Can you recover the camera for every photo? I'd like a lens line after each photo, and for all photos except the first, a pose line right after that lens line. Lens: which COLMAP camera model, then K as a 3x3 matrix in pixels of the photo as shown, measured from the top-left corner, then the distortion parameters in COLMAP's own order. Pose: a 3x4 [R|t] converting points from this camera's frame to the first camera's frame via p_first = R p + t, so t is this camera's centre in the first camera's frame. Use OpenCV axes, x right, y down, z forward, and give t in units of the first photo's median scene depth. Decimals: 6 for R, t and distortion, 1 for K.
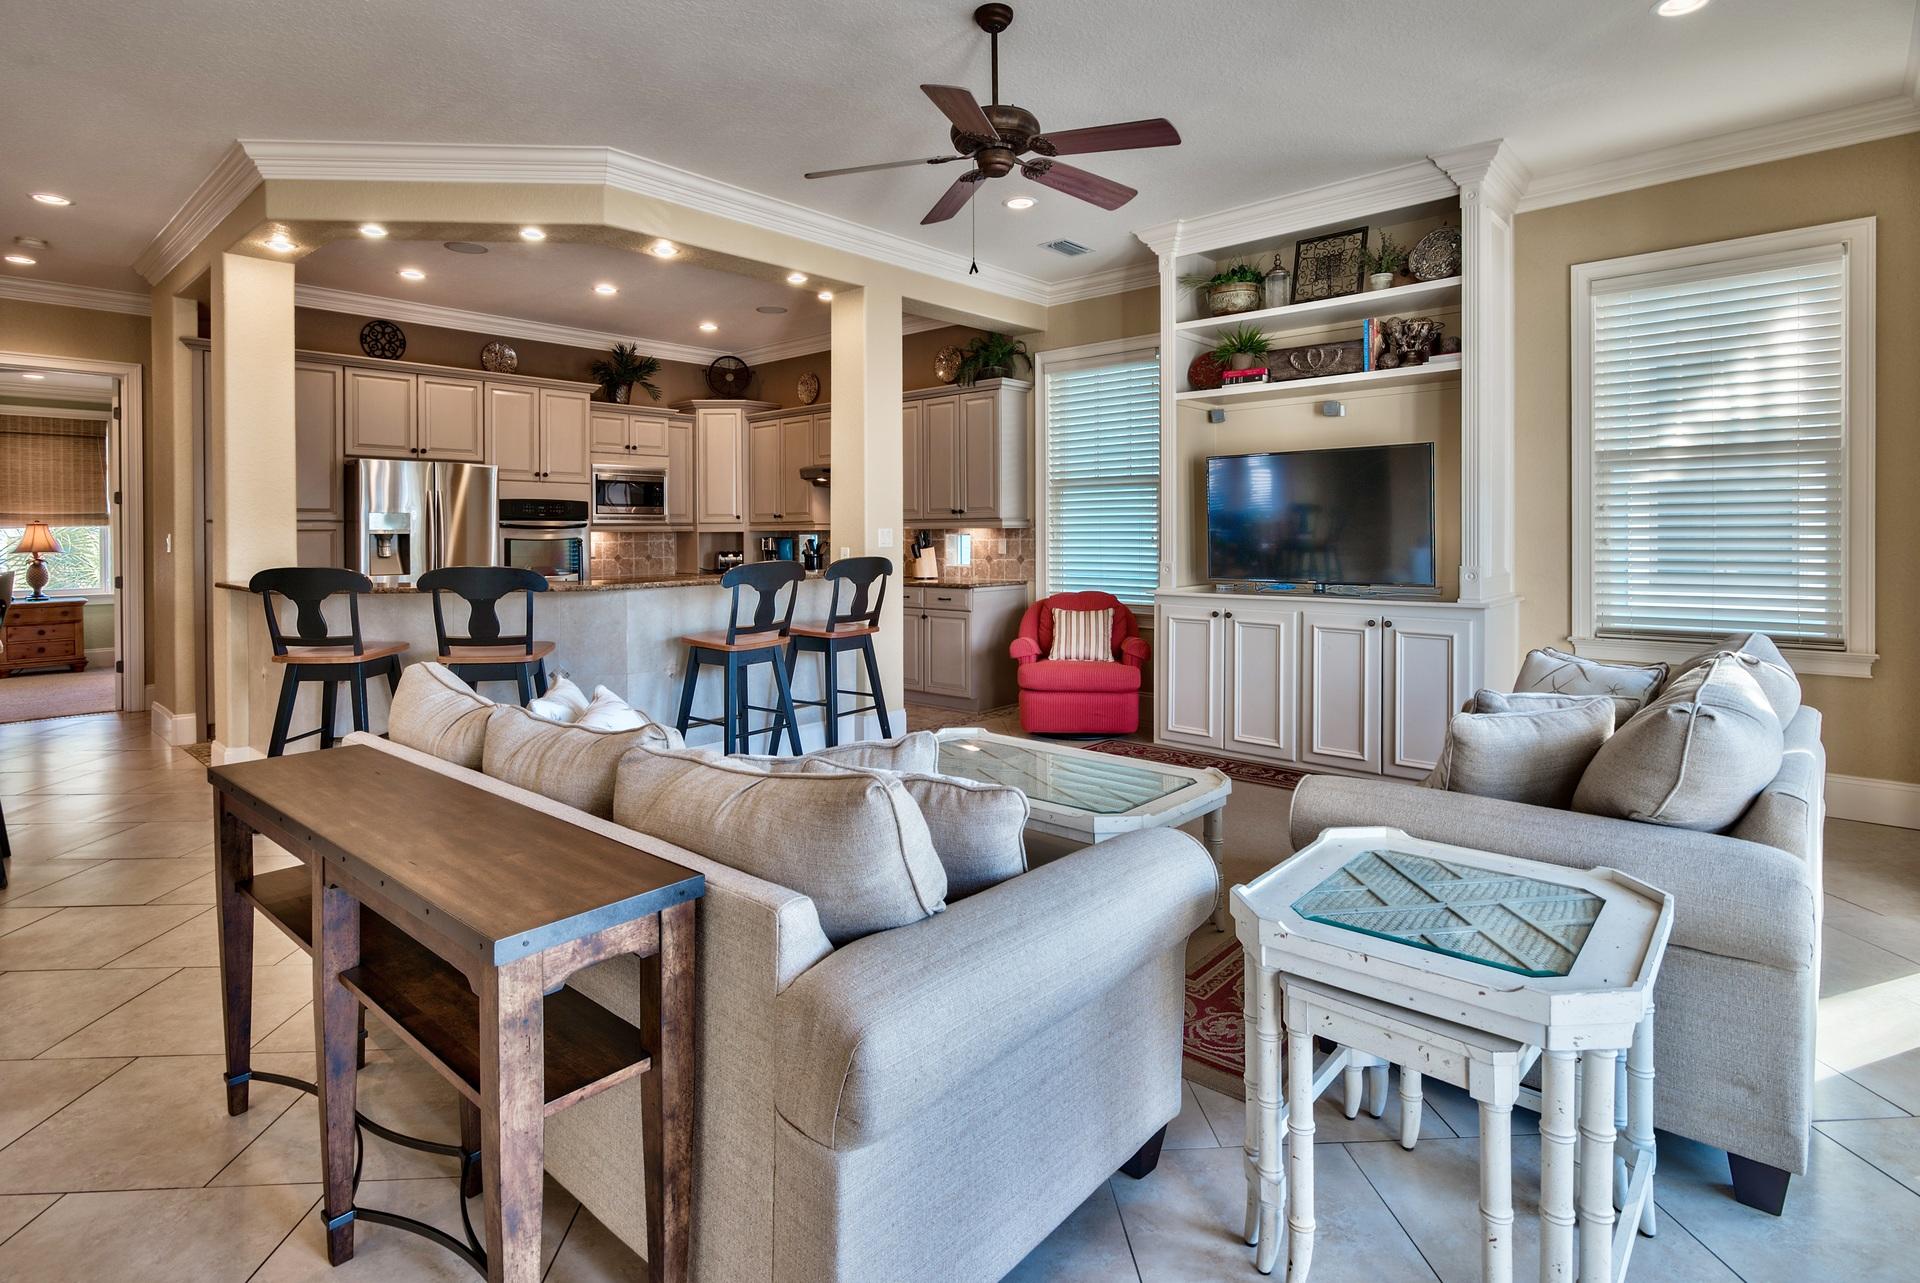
lens RADIAL K [[962.8, 0, 955.1], [0, 962.8, 536.5], [0, 0, 1]] dist [-0.001411, -0.000294]
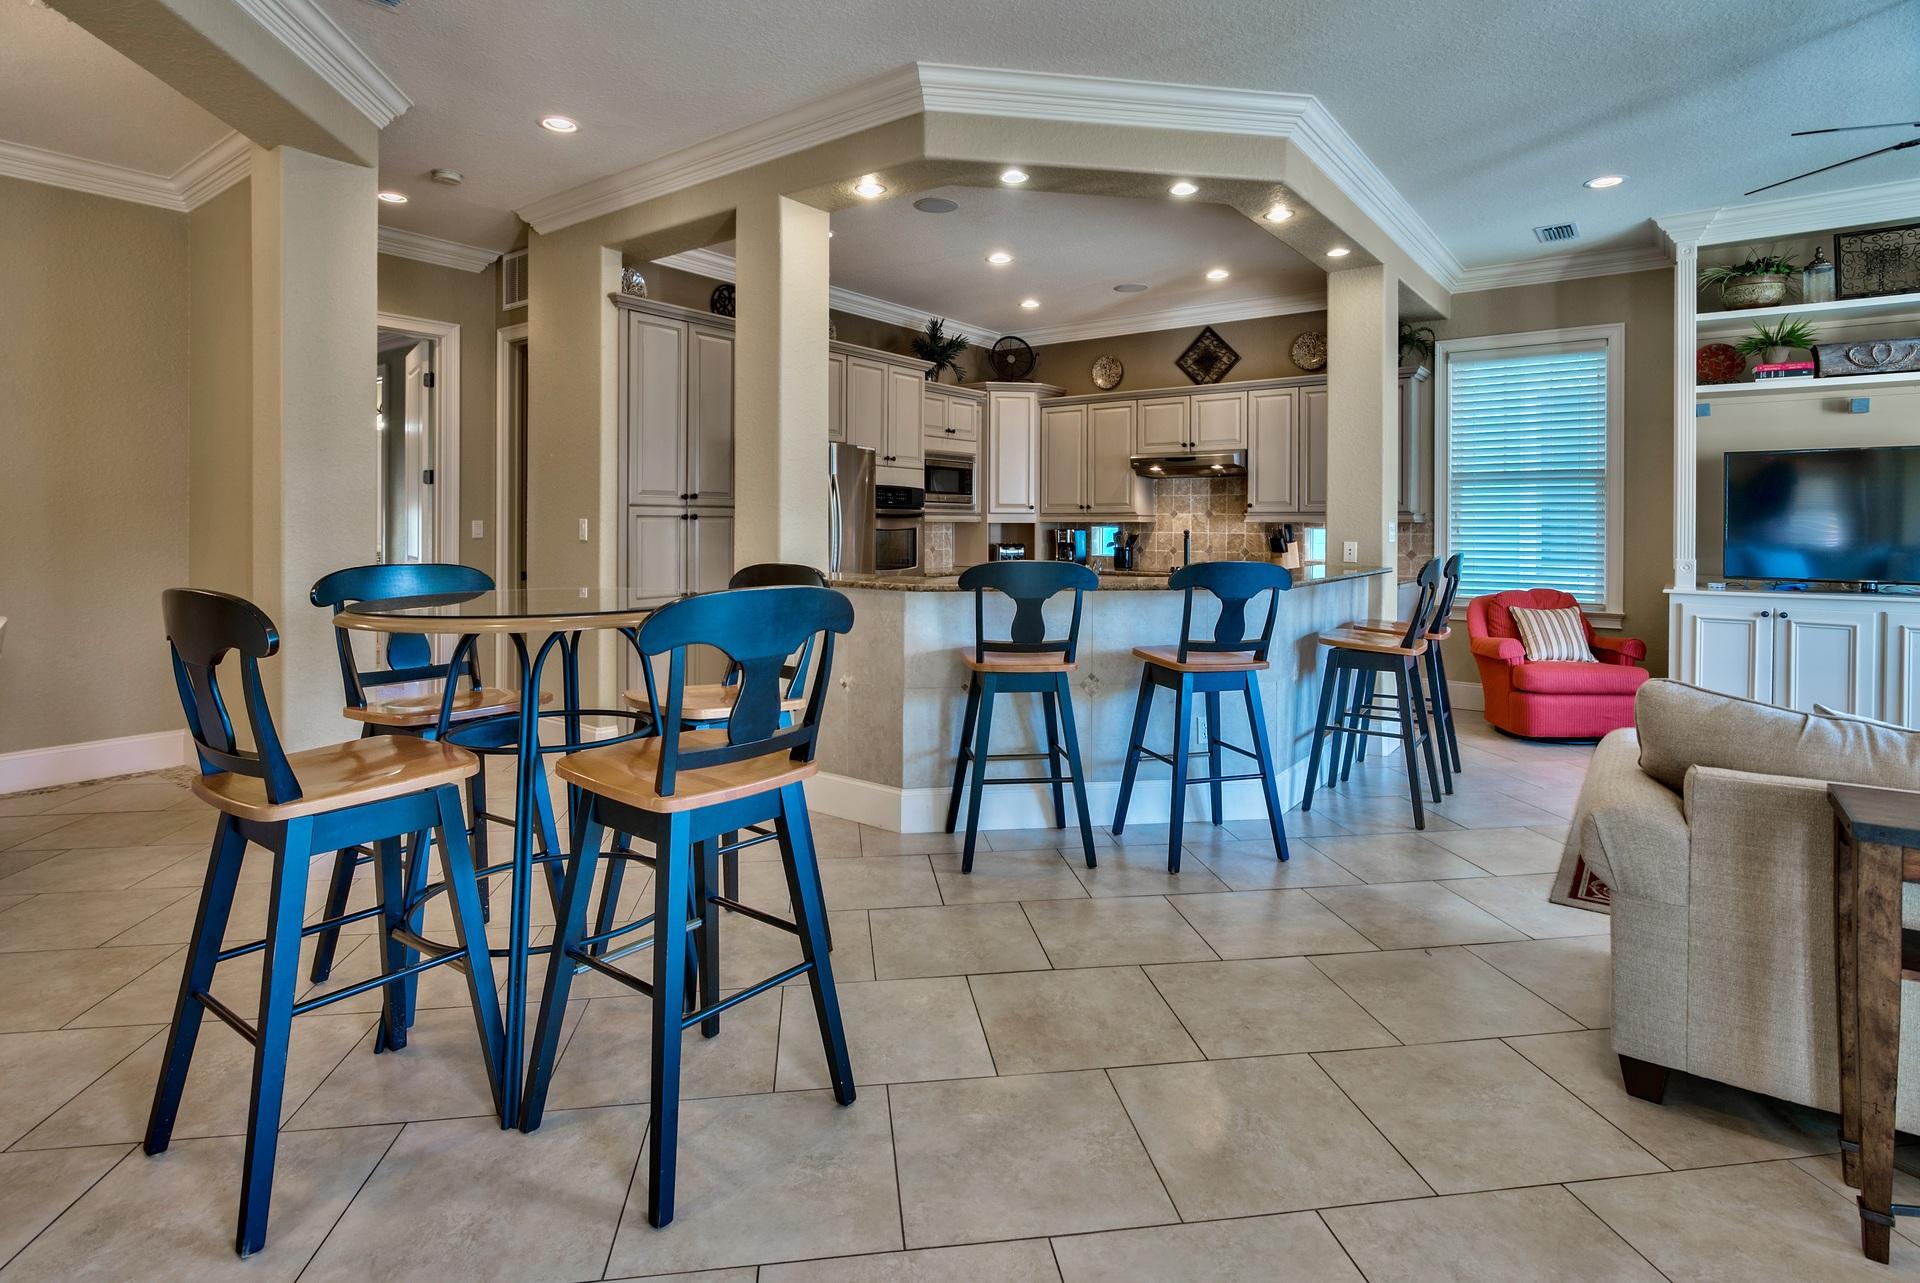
lens RADIAL K [[956.7, 0, 961.4], [0, 956.7, 533.4], [0, 0, 1]] dist [-0.011419, 0.000061]
pose [[0.995953, 0.010529, 0.089260, -0.600309], [-0.010947, 0.999931, 0.004189, 0.003834], [-0.089210, -0.005150, 0.996000, 0.114245]]
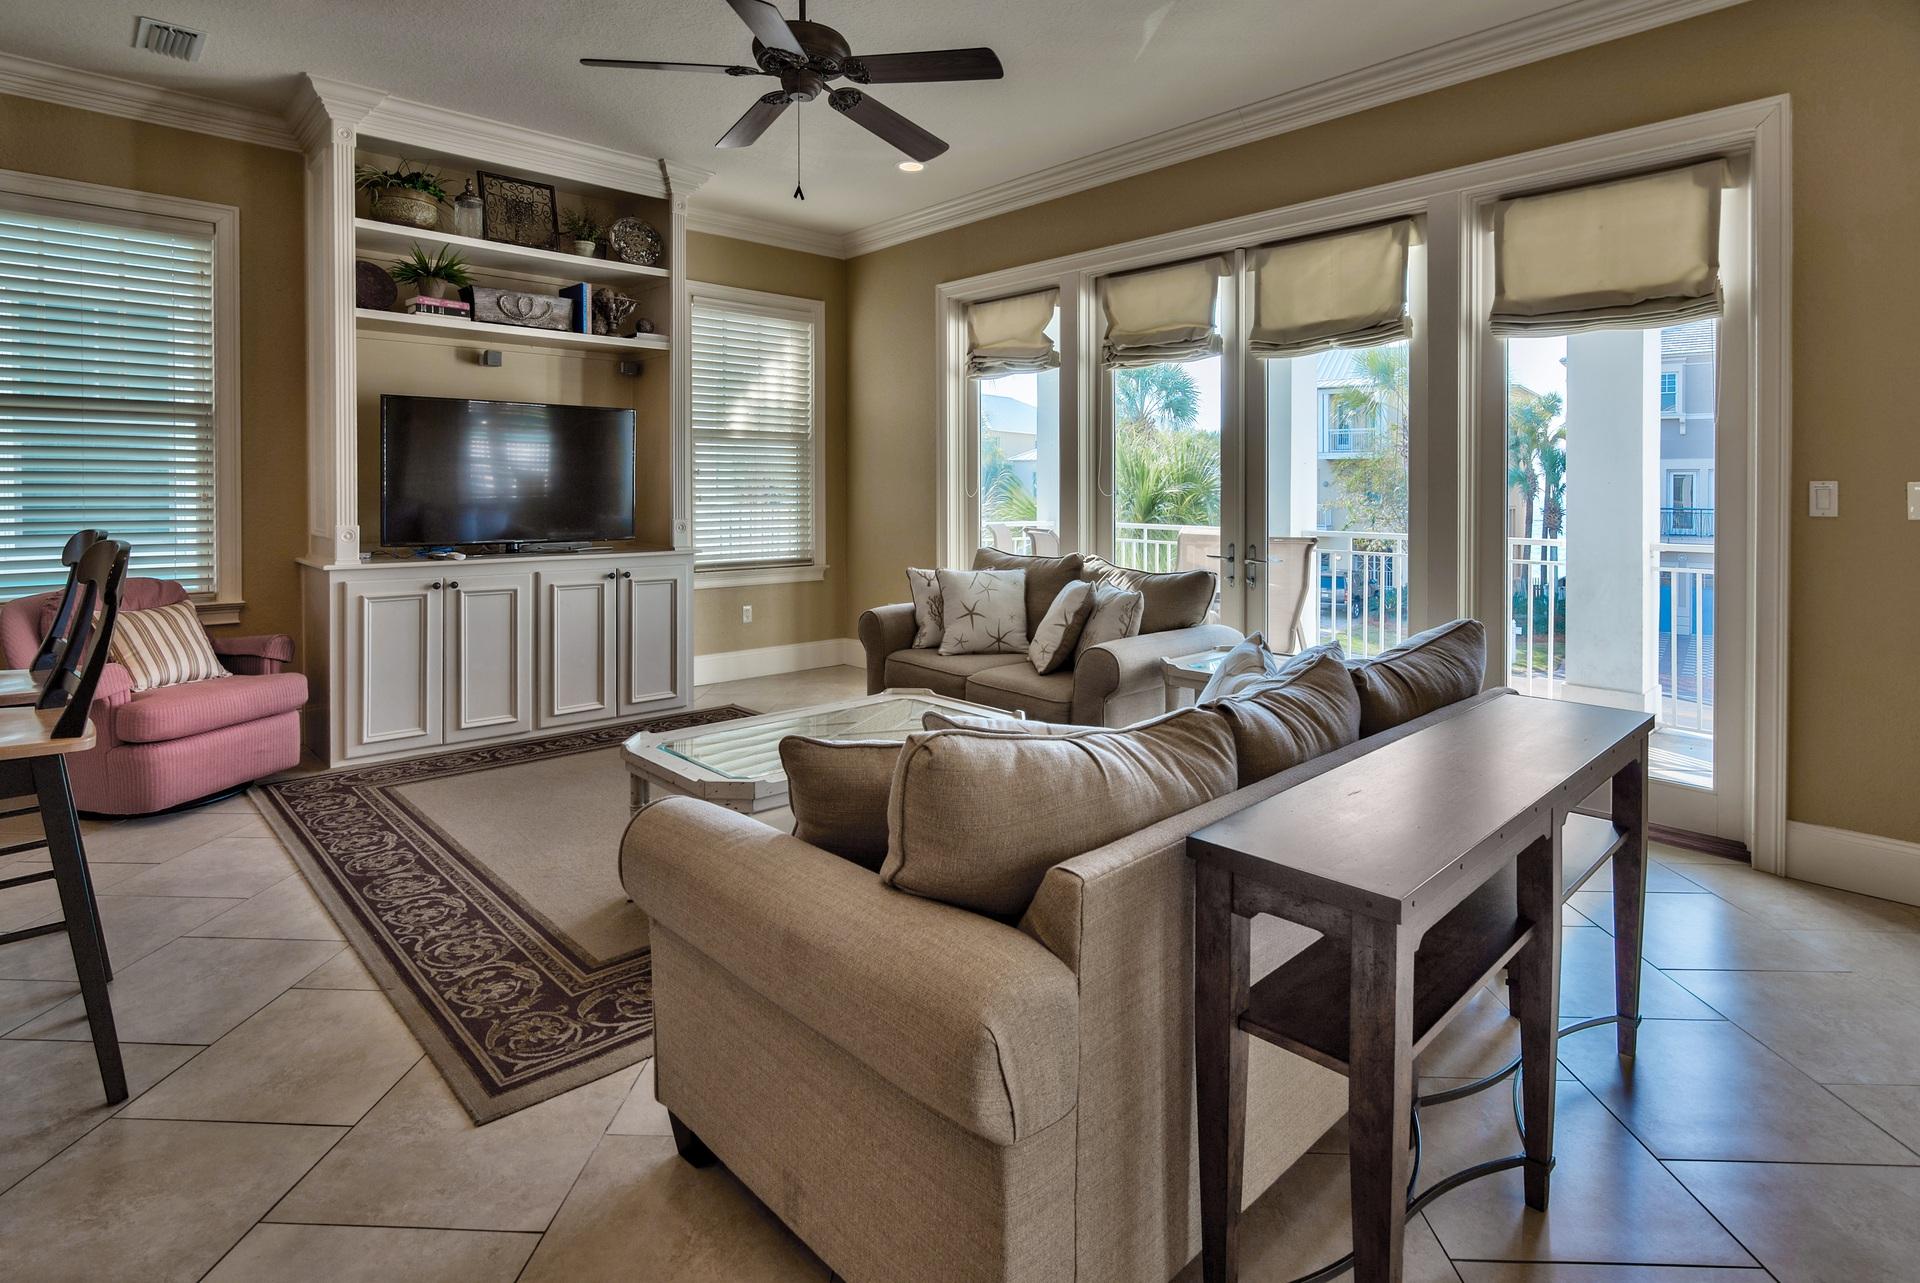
lens RADIAL K [[978.4, 0, 955.1], [0, 978.4, 504.9], [0, 0, 1]] dist [-0.003108, -0.001605]
pose [[0.090319, -0.008972, 0.995872, -0.517315], [0.000216, 0.999960, 0.008989, 0.002269], [-0.995913, -0.000596, 0.090318, 0.454903]]
